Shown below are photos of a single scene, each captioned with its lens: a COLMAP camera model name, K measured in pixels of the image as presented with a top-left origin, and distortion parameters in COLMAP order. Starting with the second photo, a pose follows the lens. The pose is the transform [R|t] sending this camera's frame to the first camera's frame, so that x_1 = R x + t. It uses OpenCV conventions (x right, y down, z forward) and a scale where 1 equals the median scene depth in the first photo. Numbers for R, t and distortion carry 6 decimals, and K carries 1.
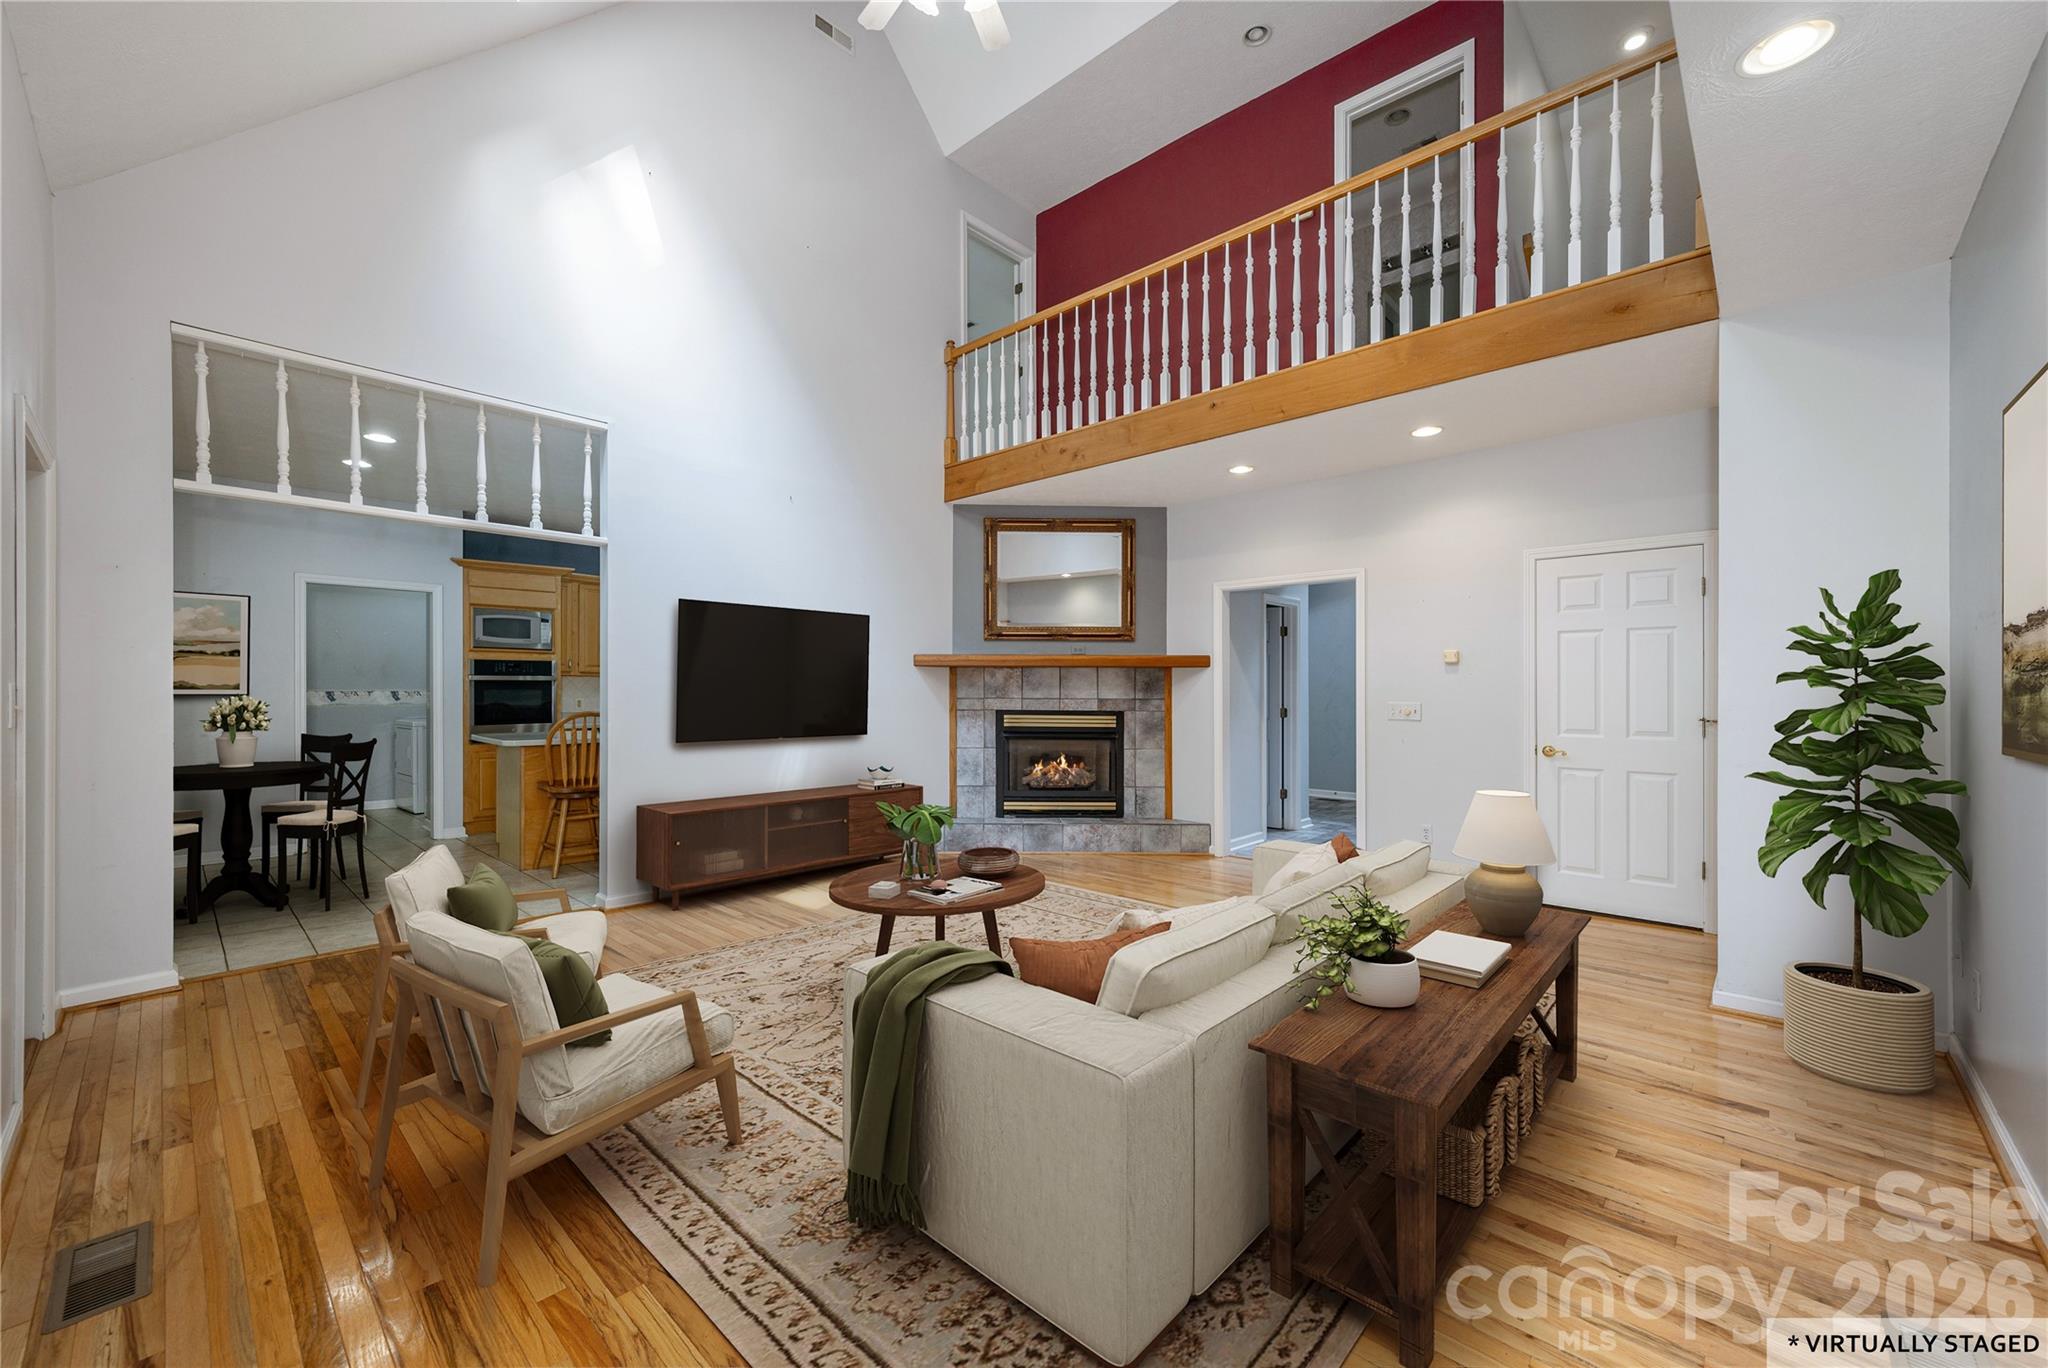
lens RADIAL K [[846.9, 0, 1034.2], [0, 846.9, 700.3], [0, 0, 1]] dist [0.013273, -0.000133]
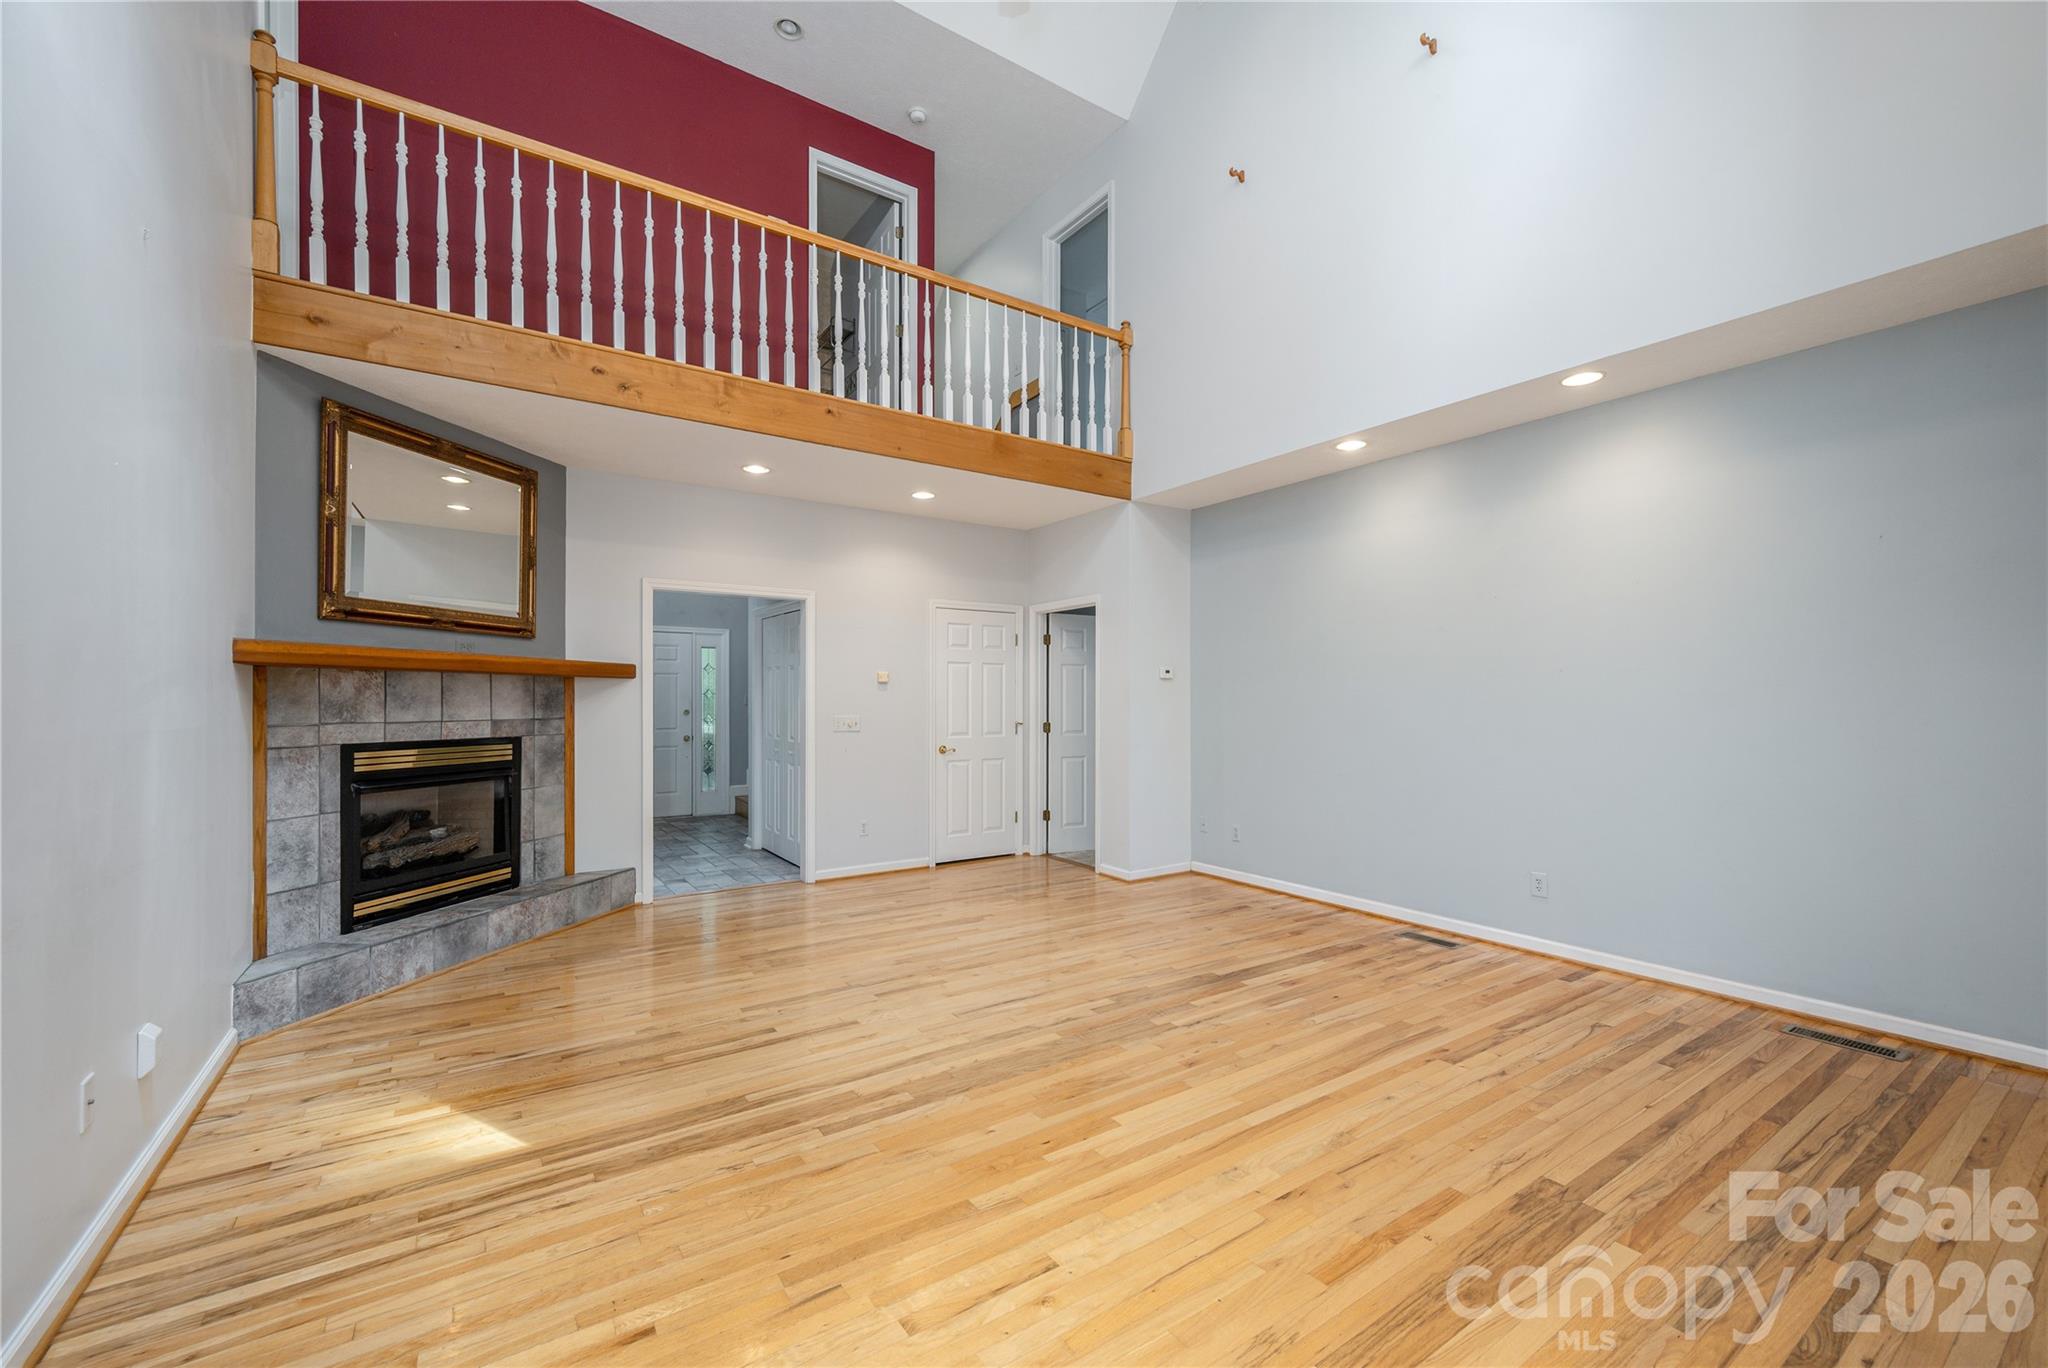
lens RADIAL K [[846.9, 0, 1035.7], [0, 846.9, 678.8], [0, 0, 1]] dist [0.013273, -0.000133]
pose [[0.202572, 0.022558, 0.979007, -0.510862], [0.012400, 0.999595, -0.025598, -0.011863], [-0.979189, 0.017325, 0.202210, 0.429472]]
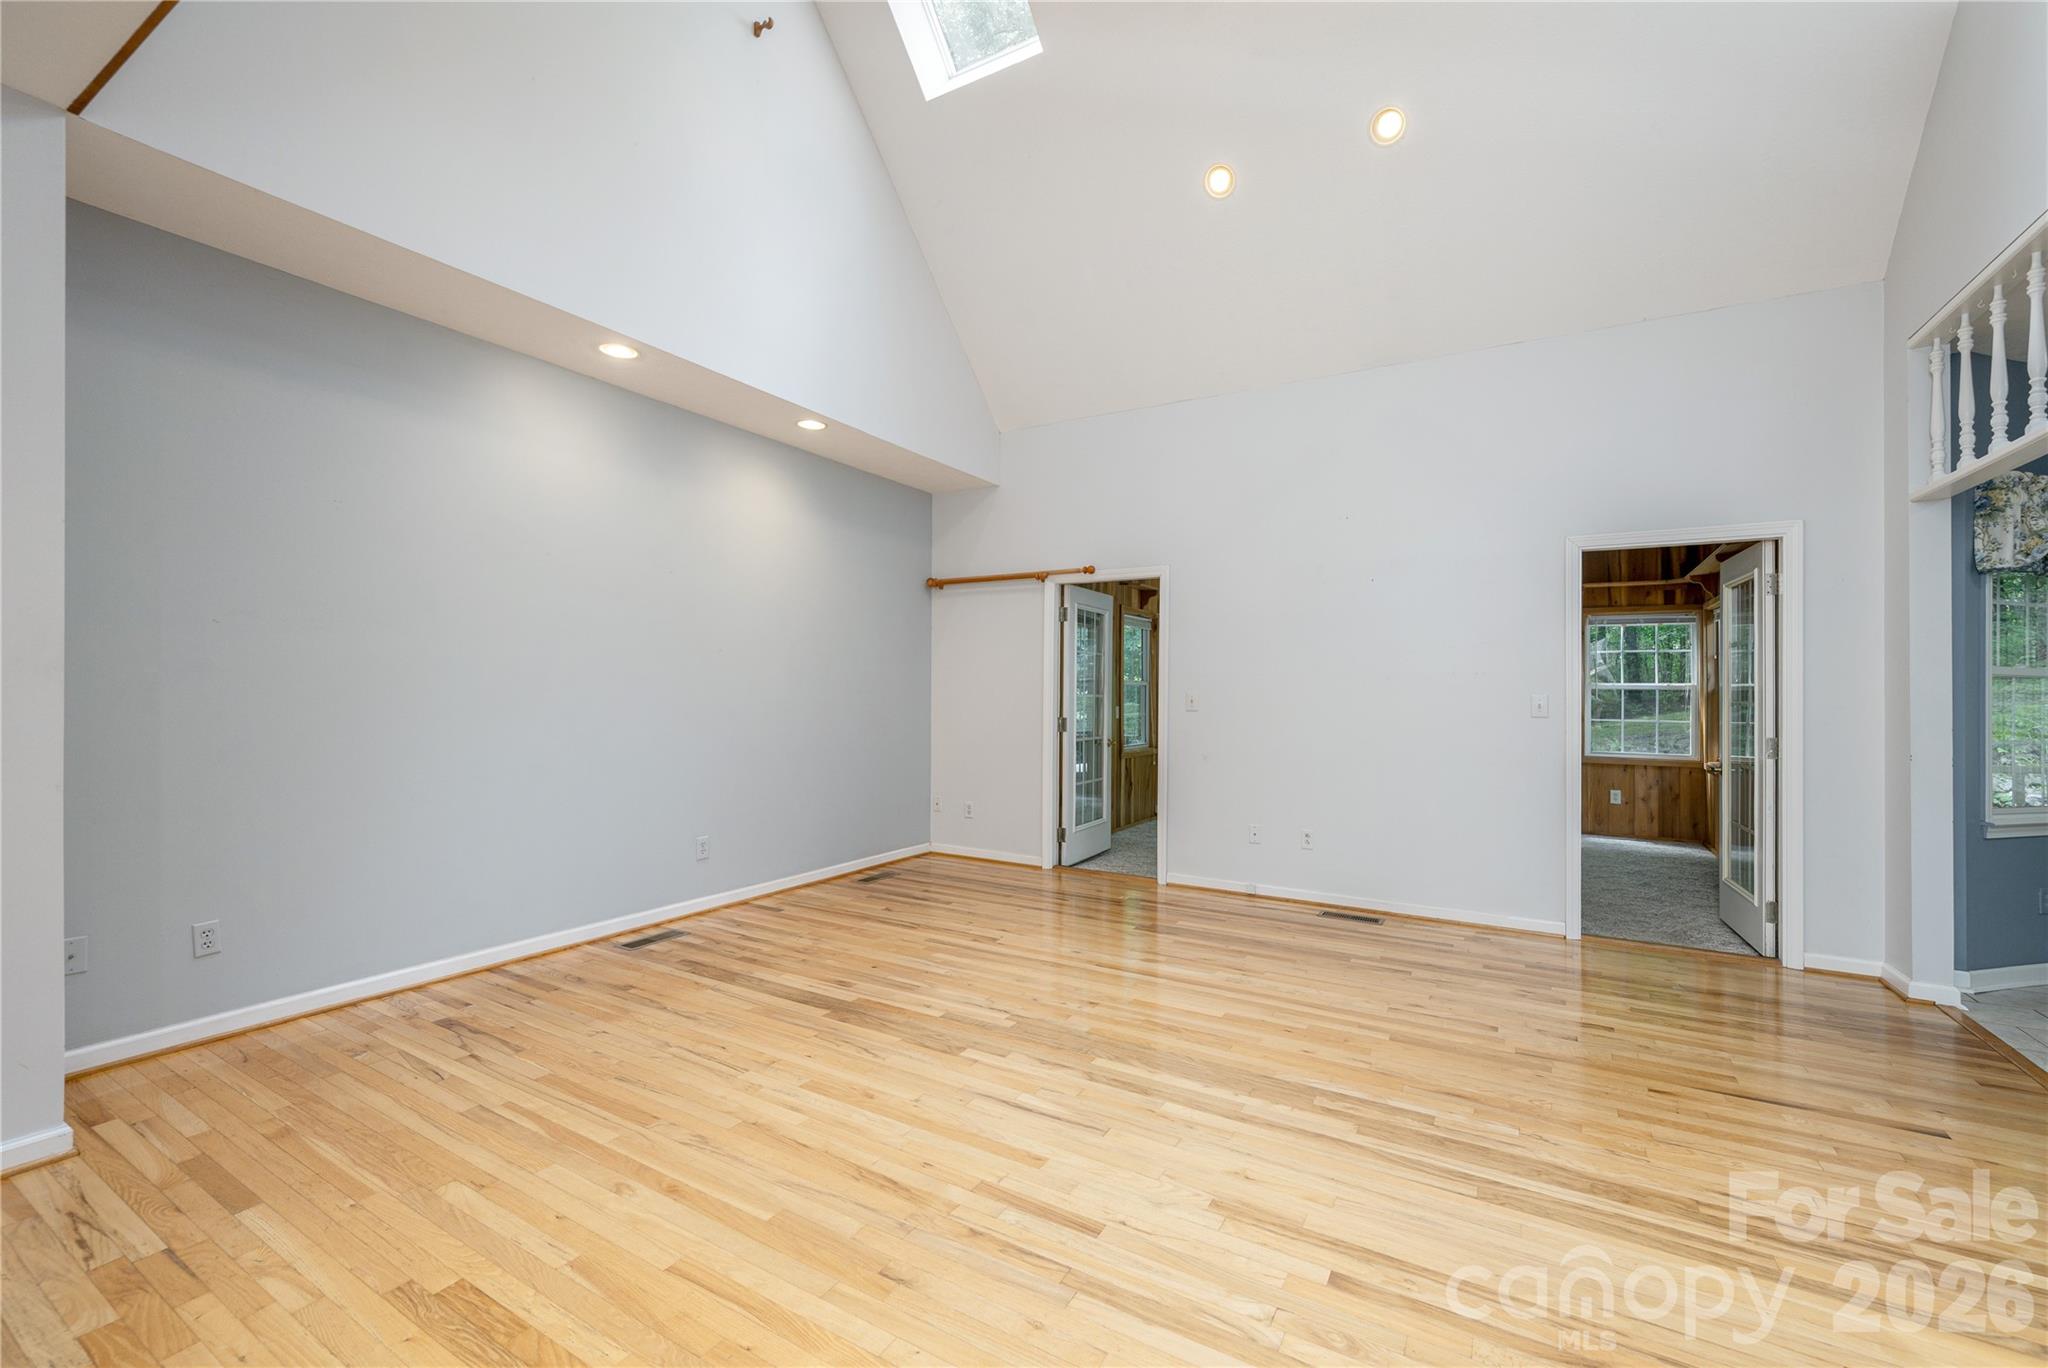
lens RADIAL K [[846.9, 0, 1028.7], [0, 846.9, 669.8], [0, 0, 1]] dist [0.013273, -0.000133]
pose [[-0.971138, -0.025141, -0.237192, 0.149191], [-0.021926, 0.999629, -0.016184, -0.006828], [0.237510, -0.010516, -0.971328, 0.955222]]
